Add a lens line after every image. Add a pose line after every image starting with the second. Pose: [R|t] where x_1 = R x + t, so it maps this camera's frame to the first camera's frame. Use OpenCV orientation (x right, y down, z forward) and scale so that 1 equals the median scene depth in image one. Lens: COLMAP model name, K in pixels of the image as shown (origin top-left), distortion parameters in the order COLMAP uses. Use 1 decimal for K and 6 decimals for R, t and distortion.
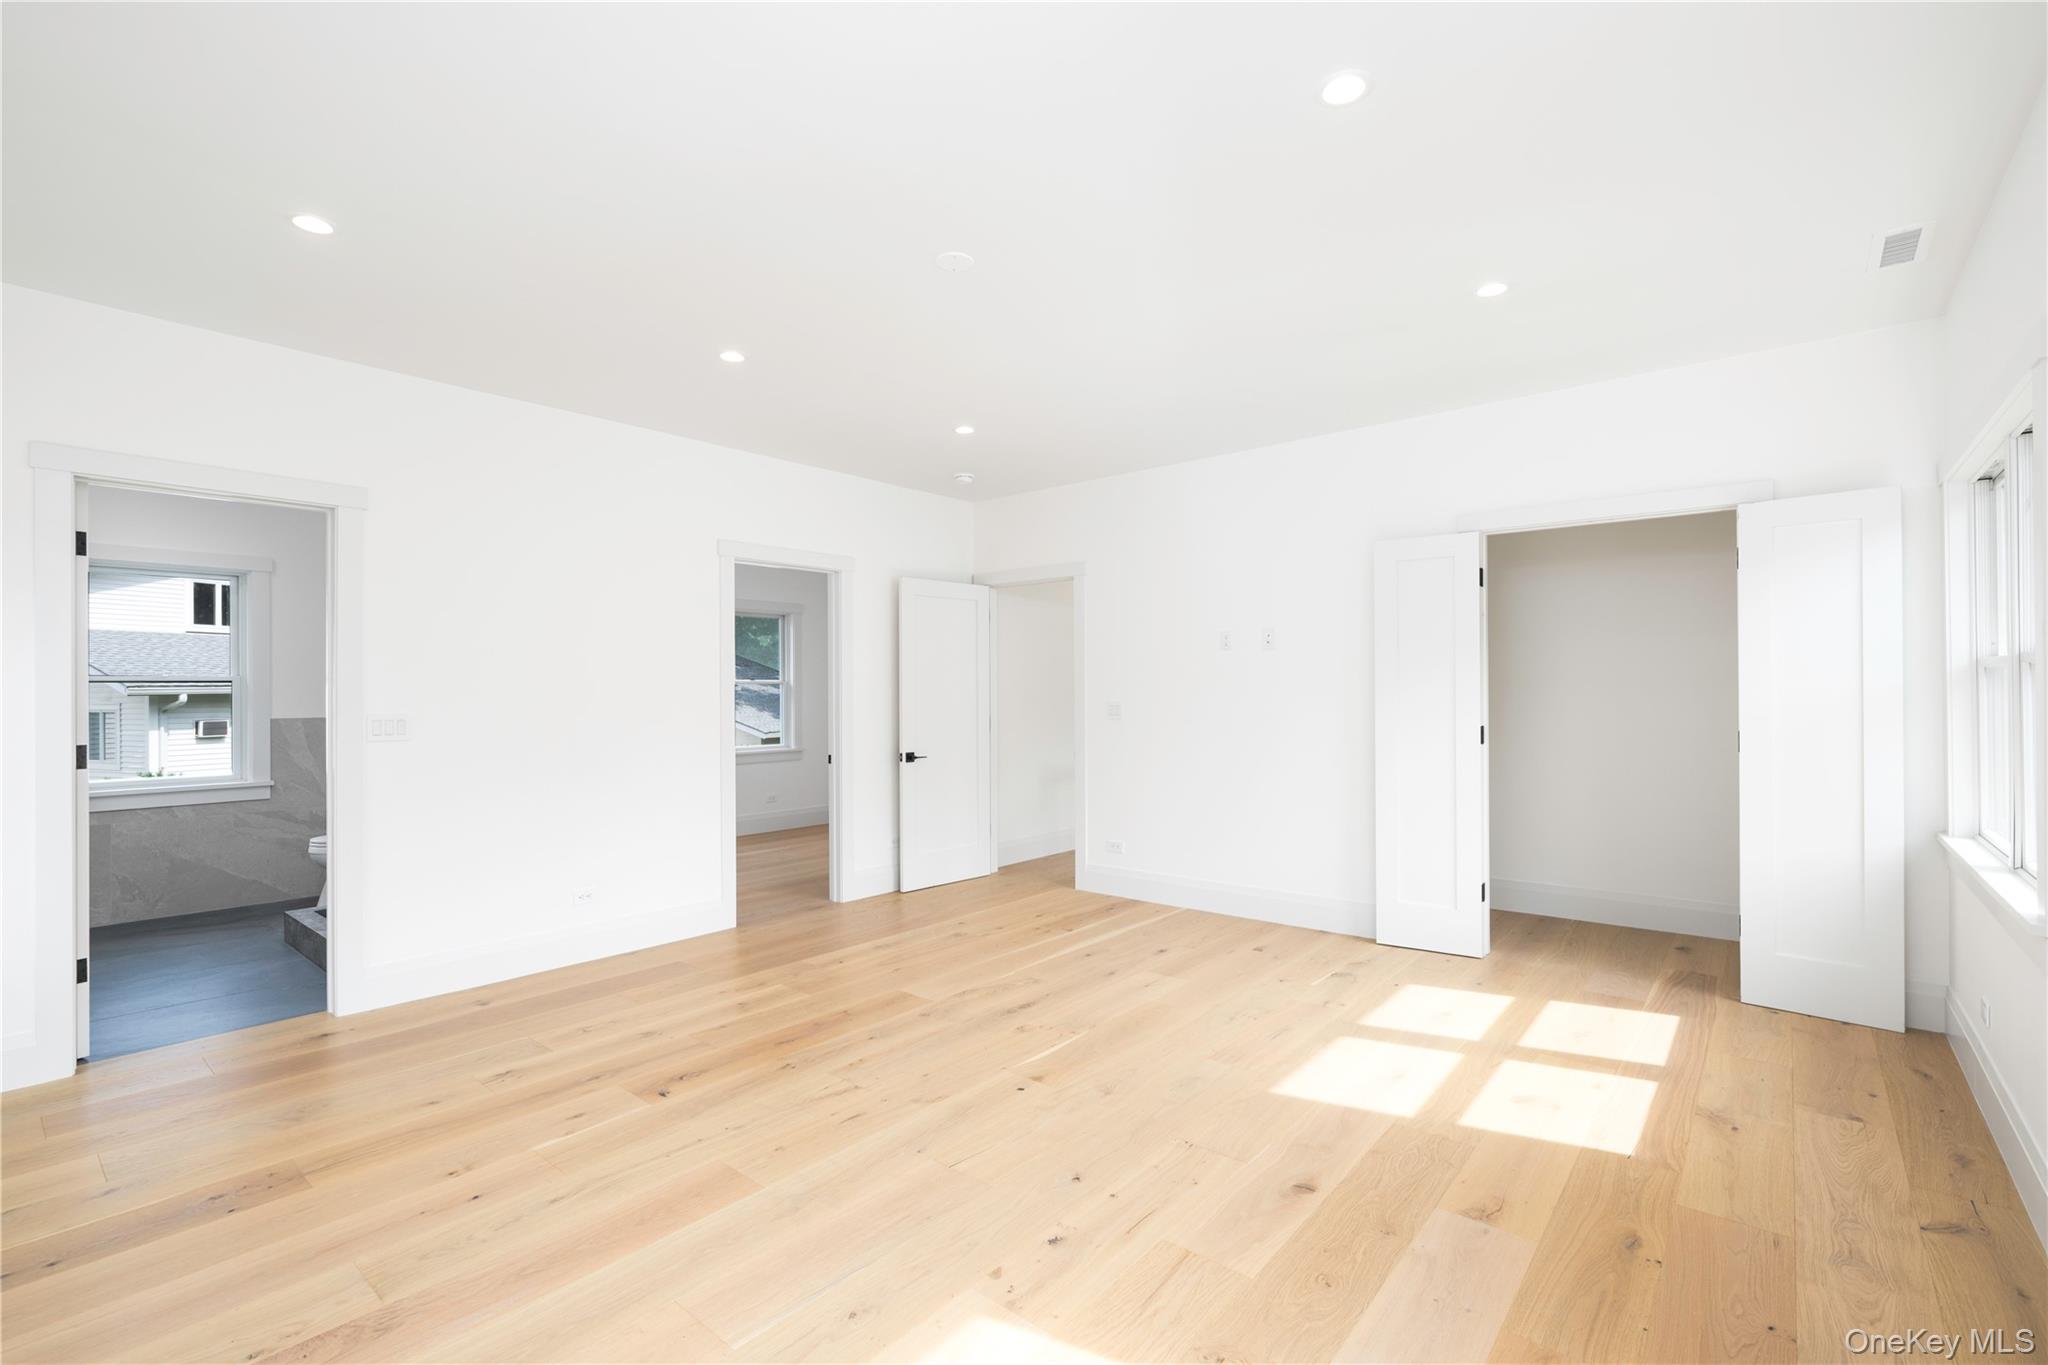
lens RADIAL K [[907.3, 0, 1024.0], [0, 907.3, 682.5], [0, 0, 1]] dist [0.000304, 0.000087]
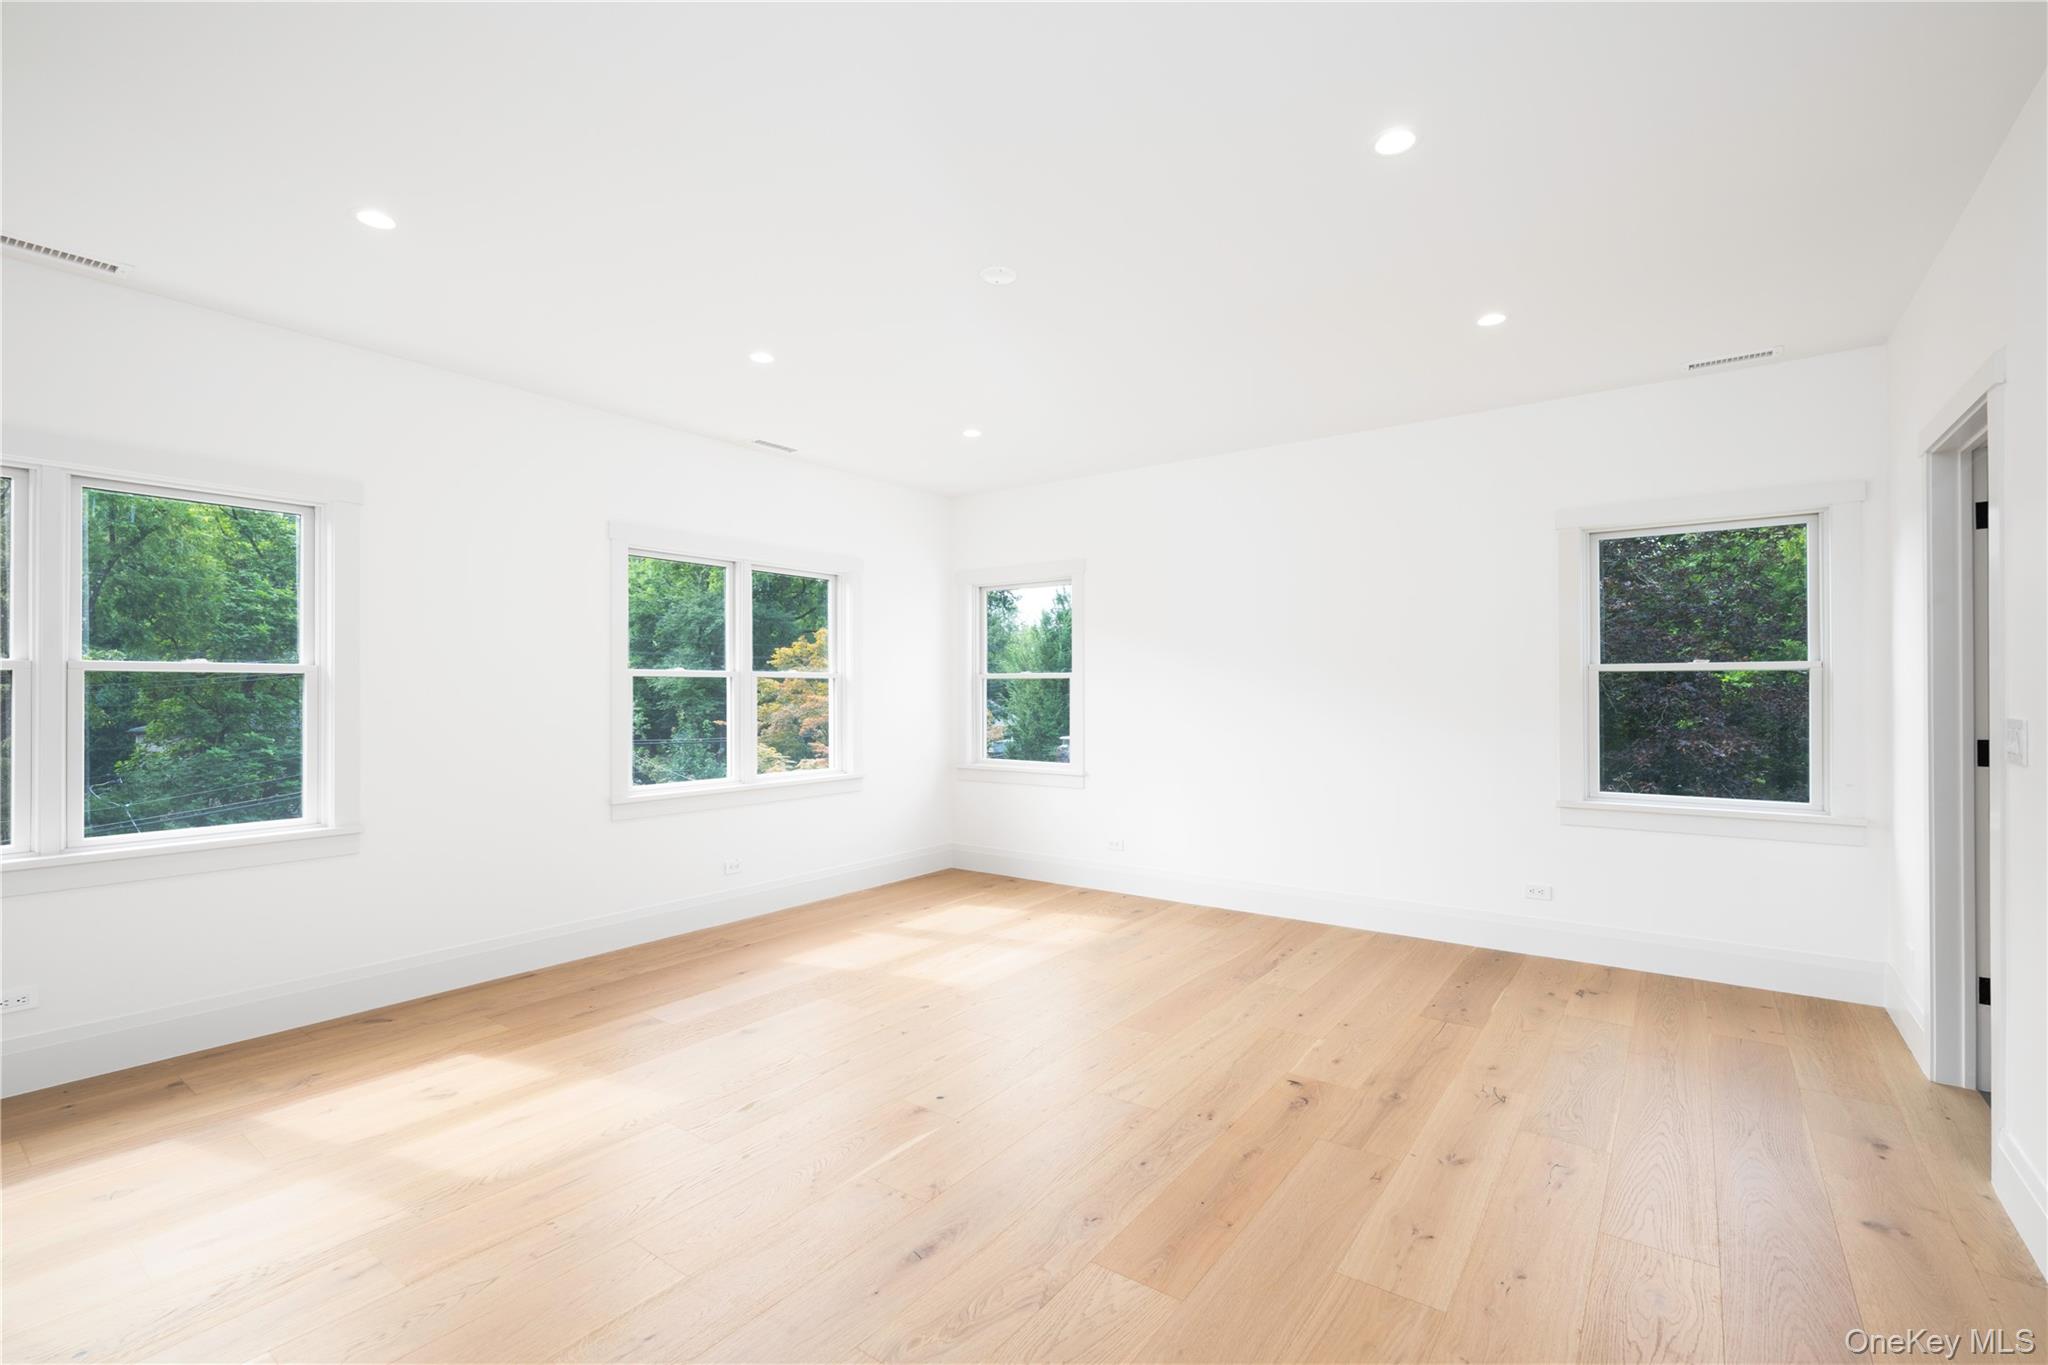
lens RADIAL K [[907.3, 0, 1024.0], [0, 907.3, 682.5], [0, 0, 1]] dist [0.000304, 0.000087]
pose [[-0.997866, 0.007645, -0.064845, -0.036809], [0.008716, 0.999830, -0.016252, 0.023024], [0.064710, -0.016783, -0.997763, 2.191785]]
